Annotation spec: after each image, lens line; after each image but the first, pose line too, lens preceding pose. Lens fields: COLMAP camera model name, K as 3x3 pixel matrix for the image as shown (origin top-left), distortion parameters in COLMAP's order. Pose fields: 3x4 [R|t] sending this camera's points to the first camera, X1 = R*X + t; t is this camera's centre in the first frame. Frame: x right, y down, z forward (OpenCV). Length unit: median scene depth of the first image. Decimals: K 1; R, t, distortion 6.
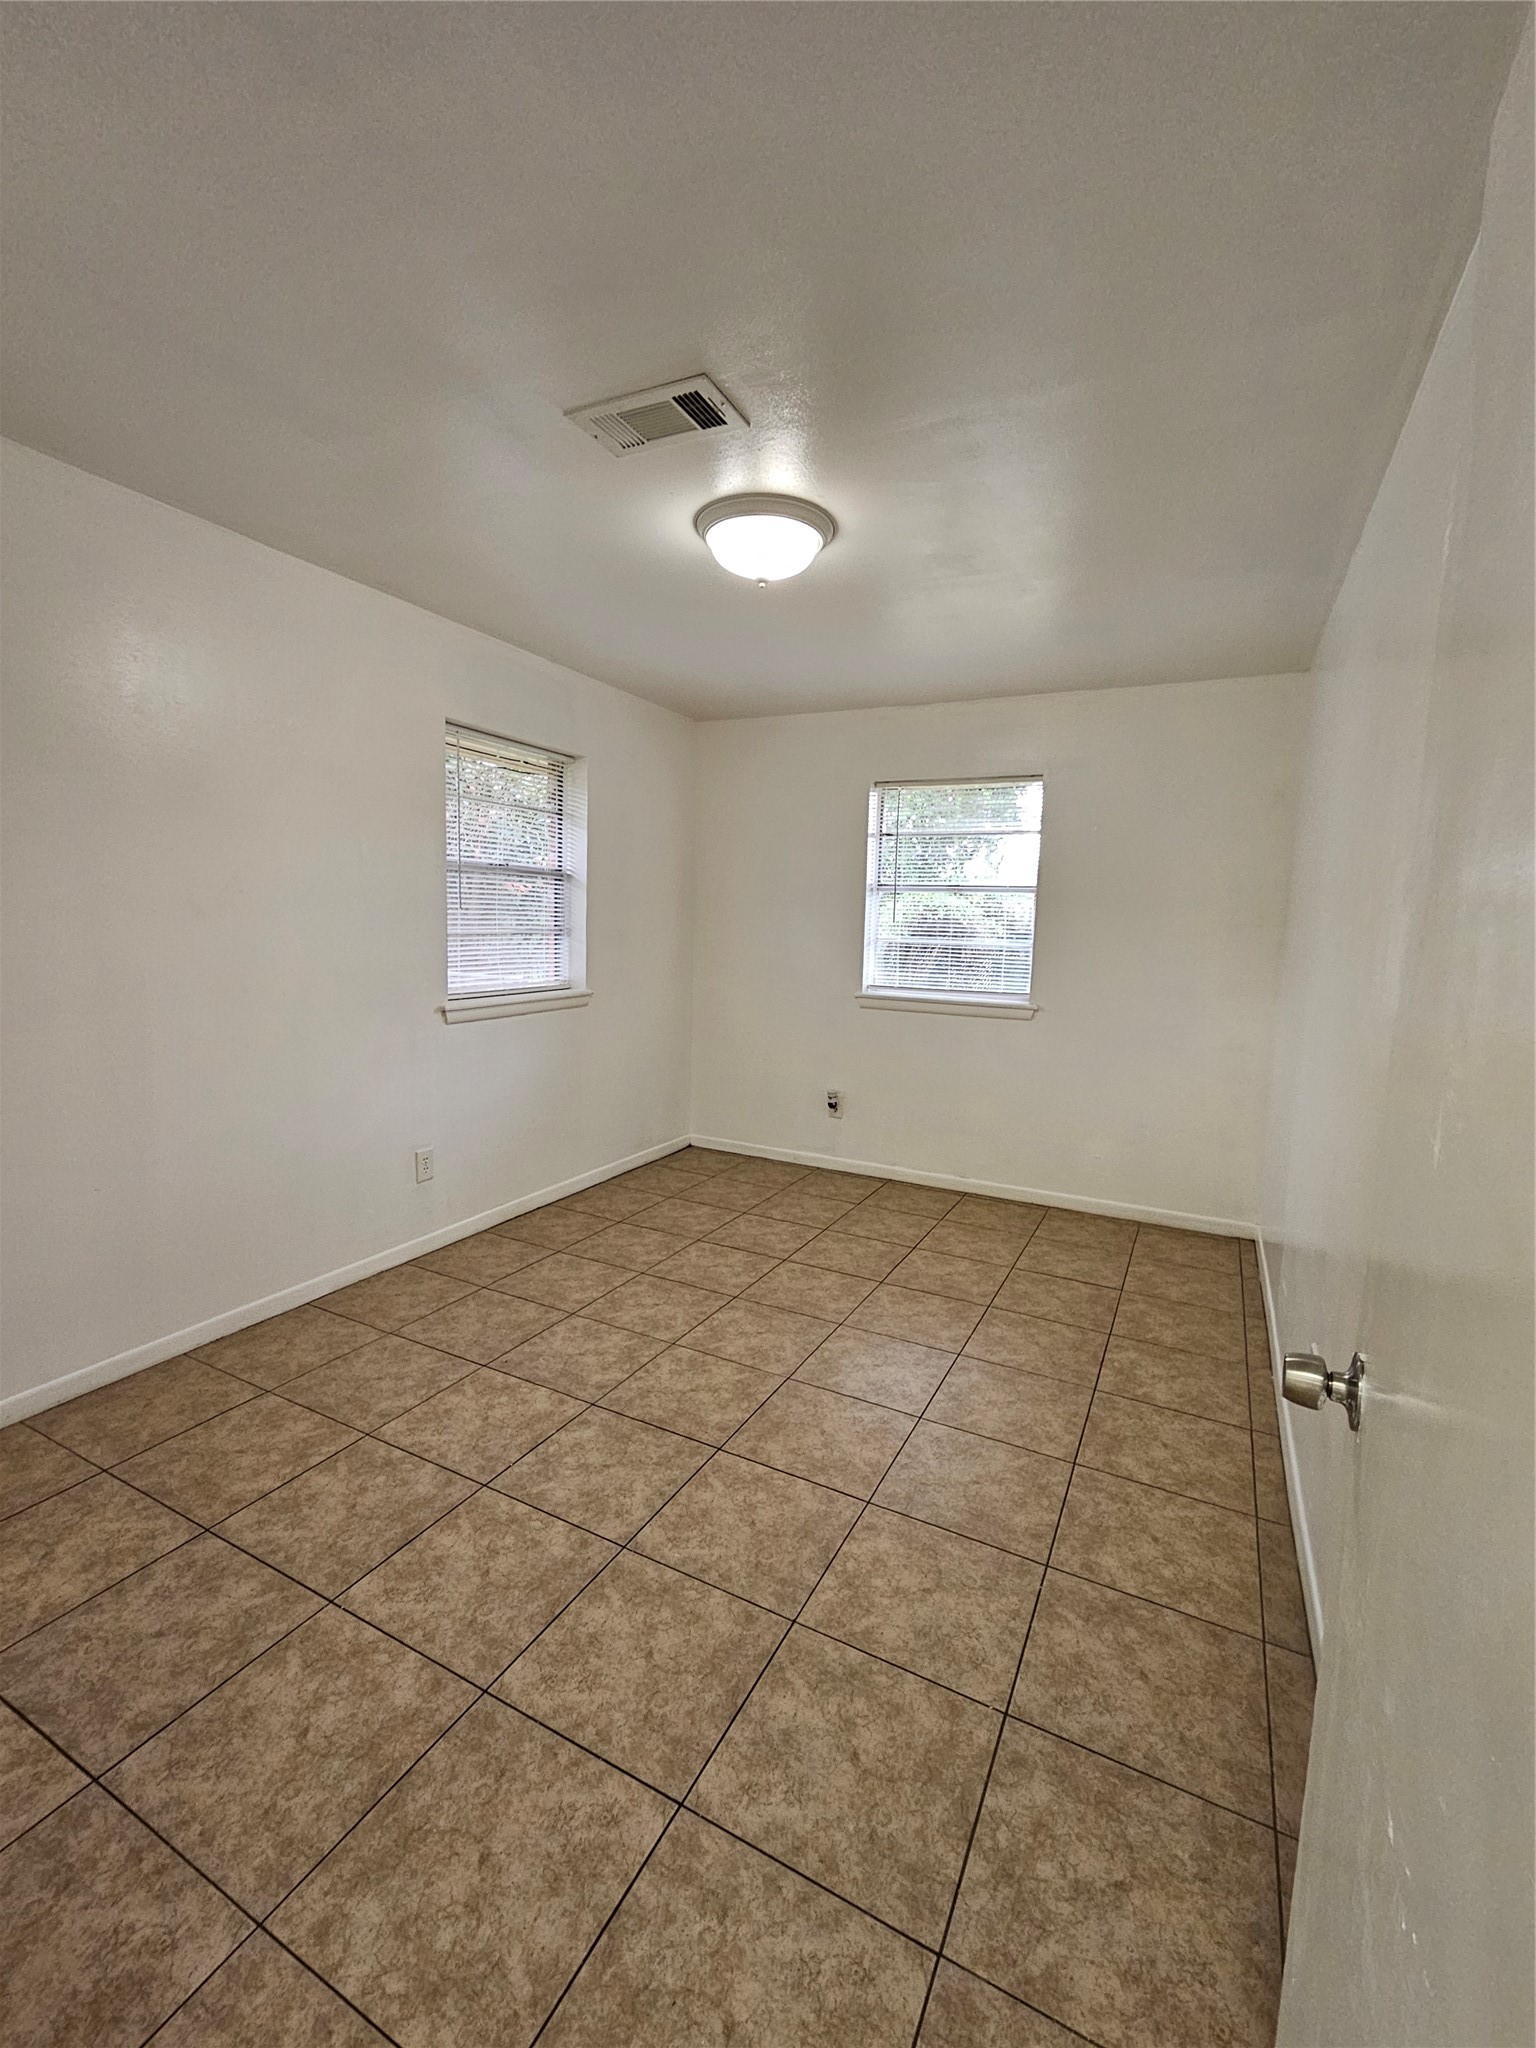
lens RADIAL K [[879.3, 0, 755.9], [0, 879.3, 989.3], [0, 0, 1]] dist [-0.003238, 0.001172]
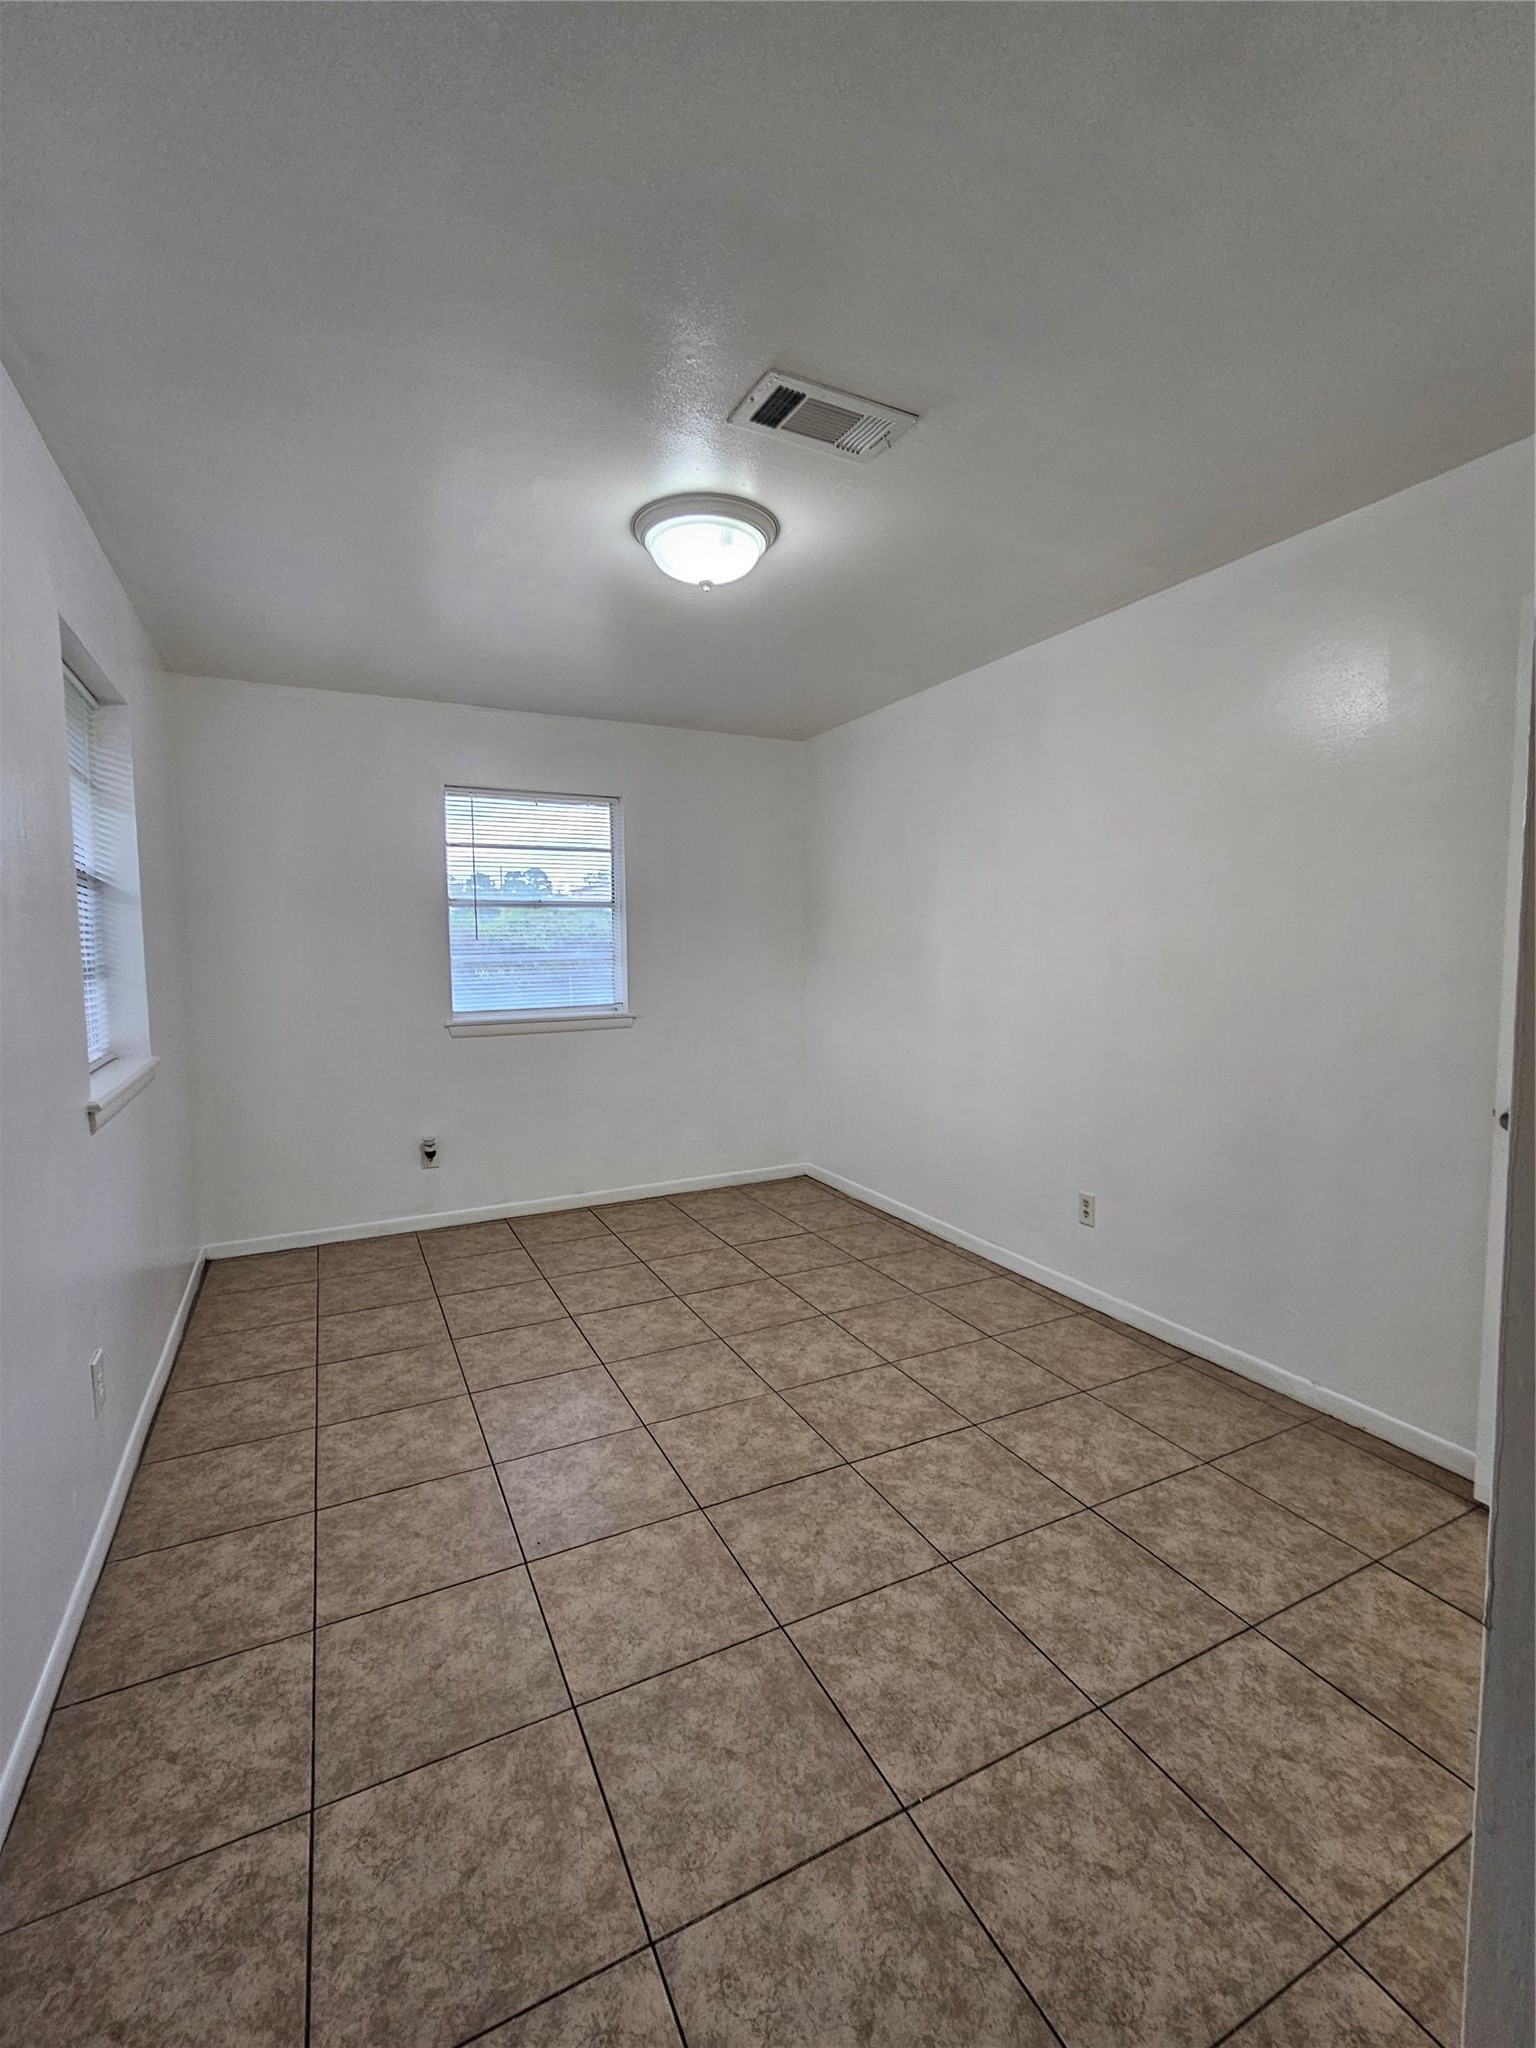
lens RADIAL K [[879.3, 0, 754.9], [0, 879.3, 1003.9], [0, 0, 1]] dist [-0.003238, 0.001172]
pose [[0.596087, -0.091985, 0.797633, -0.847828], [0.093068, 0.994635, 0.045153, -0.056187], [-0.797508, 0.047319, 0.601450, 0.447597]]
